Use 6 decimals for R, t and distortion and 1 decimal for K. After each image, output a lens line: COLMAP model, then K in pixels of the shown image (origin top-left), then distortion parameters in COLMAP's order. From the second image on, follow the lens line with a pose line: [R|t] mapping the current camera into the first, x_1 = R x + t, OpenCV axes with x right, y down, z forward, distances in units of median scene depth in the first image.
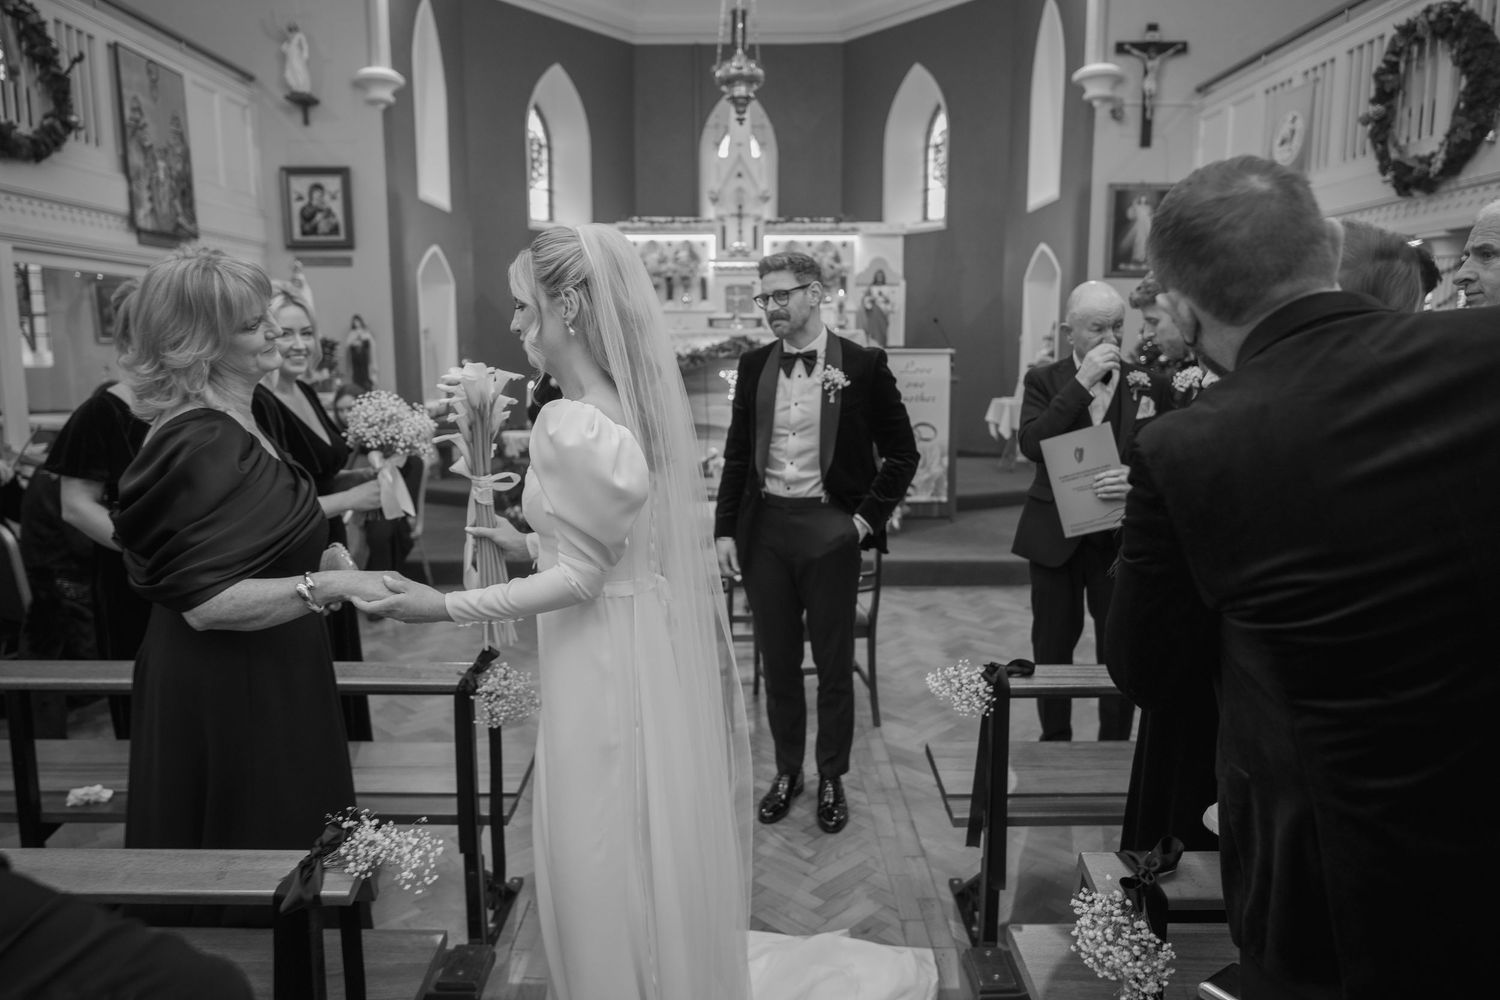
lens RADIAL K [[1042.9, 0, 774.0], [0, 1042.9, 500.1], [0, 0, 1]] dist [-0.010408, -0.000477]
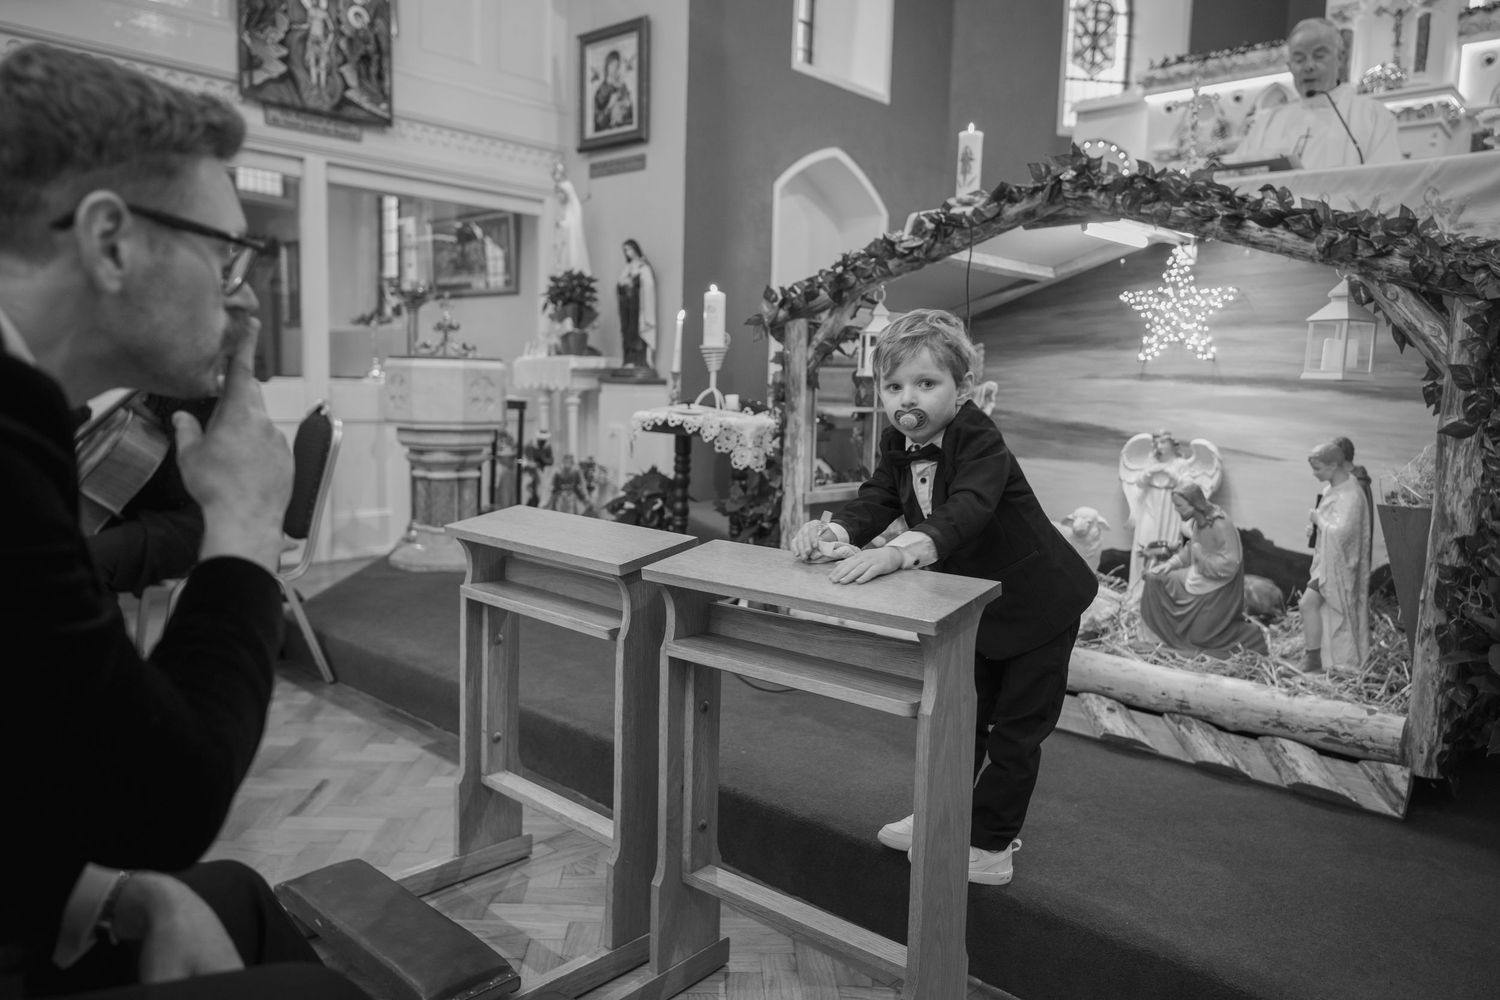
lens RADIAL K [[1042.9, 0, 774.0], [0, 1042.9, 500.1], [0, 0, 1]] dist [-0.010408, -0.000477]
pose [[0.713176, 0.089567, -0.695239, 0.135704], [-0.128921, 0.991645, -0.004494, -0.026016], [0.689028, 0.092836, 0.718764, 0.633282]]
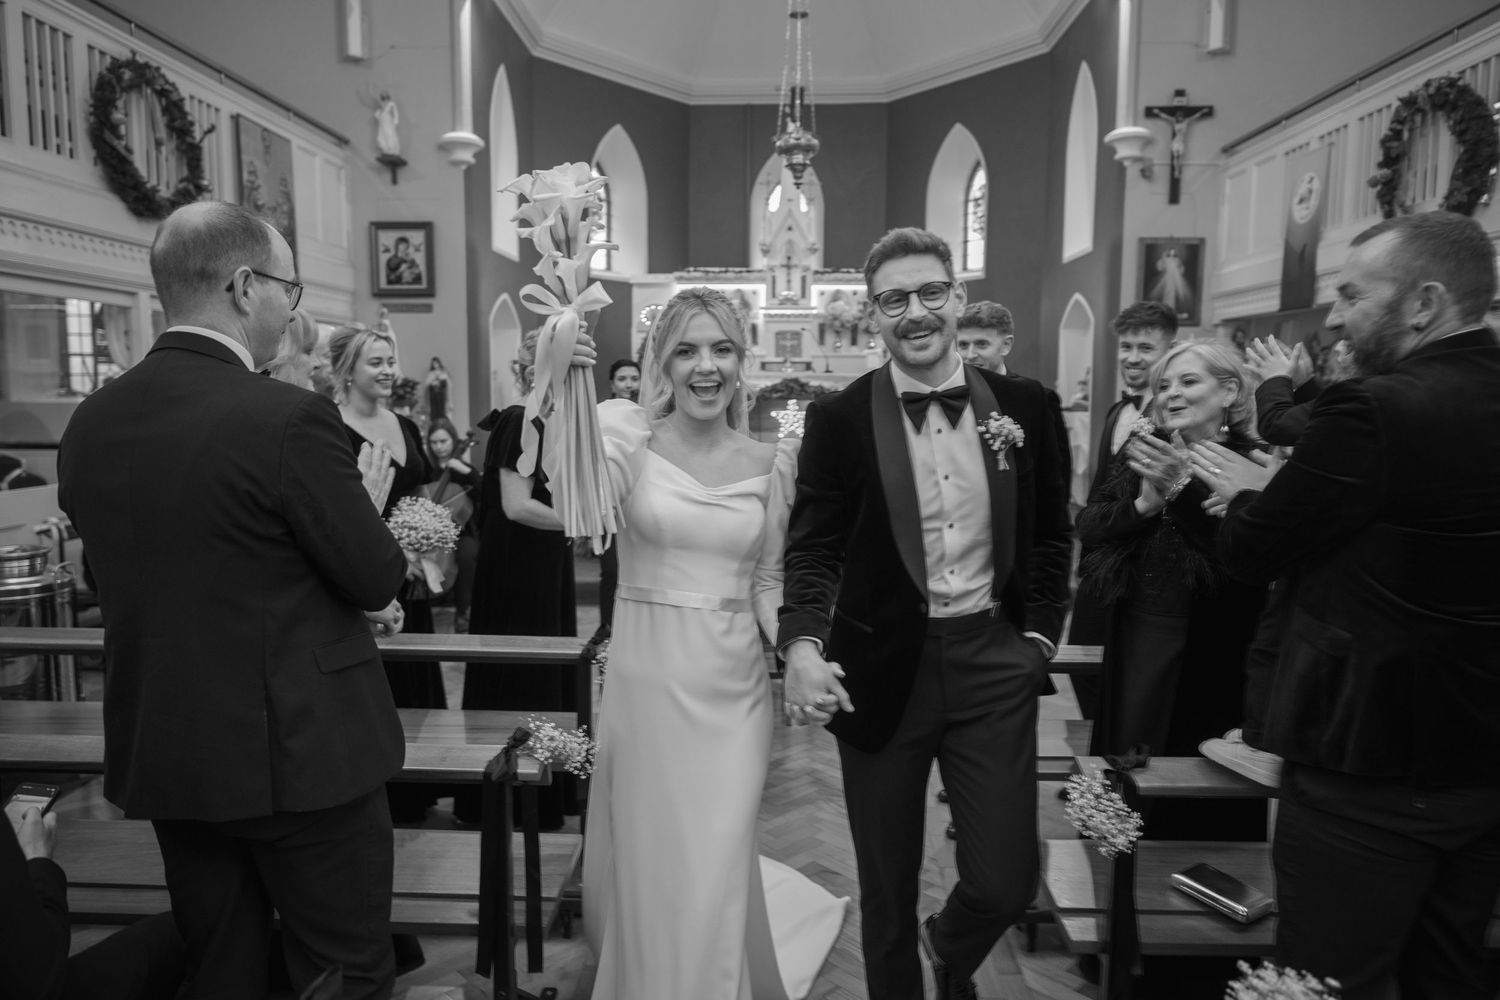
lens RADIAL K [[1042.9, 0, 774.0], [0, 1042.9, 500.1], [0, 0, 1]] dist [-0.010408, -0.000477]
pose [[0.999255, 0.009841, -0.037330, -0.008046], [-0.011405, 0.999055, -0.041932, 0.012238], [0.036883, 0.042327, 0.998423, -0.063659]]
